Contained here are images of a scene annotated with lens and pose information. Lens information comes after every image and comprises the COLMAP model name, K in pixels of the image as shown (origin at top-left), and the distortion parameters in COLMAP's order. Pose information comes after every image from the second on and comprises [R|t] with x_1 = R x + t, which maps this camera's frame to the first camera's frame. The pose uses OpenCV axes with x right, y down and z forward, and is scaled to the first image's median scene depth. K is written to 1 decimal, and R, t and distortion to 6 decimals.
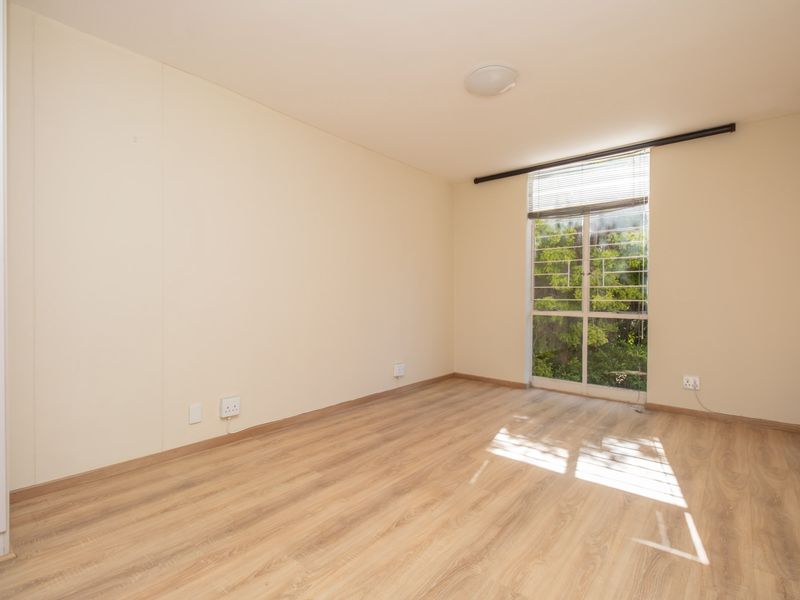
lens RADIAL K [[396.8, 0, 400.0], [0, 396.8, 300.0], [0, 0, 1]] dist [-0.001452, -0.000689]
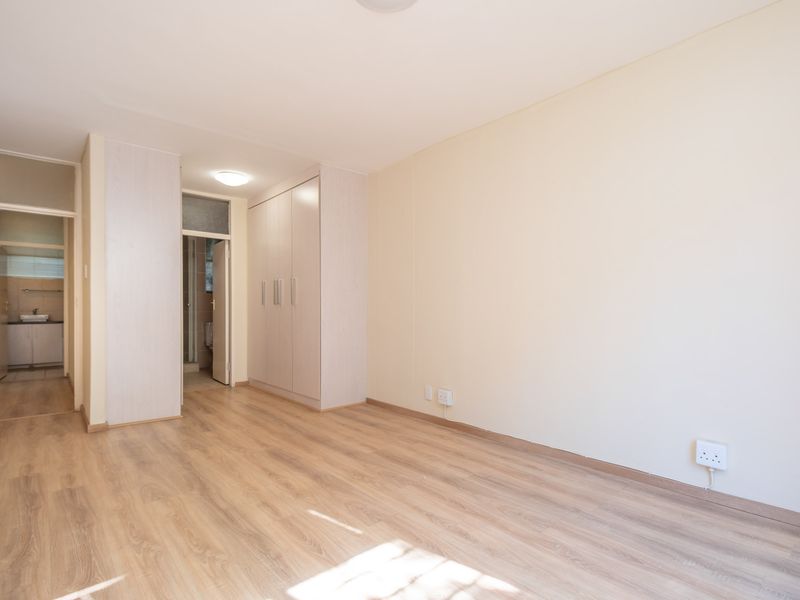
lens RADIAL K [[416.3, 0, 400.0], [0, 416.3, 300.0], [0, 0, 1]] dist [0.001659, 0.000098]
pose [[-0.149810, -0.019598, -0.988521, 0.994115], [-0.009819, 0.999784, -0.018333, -0.002211], [0.988666, 0.006960, -0.149970, 1.217560]]
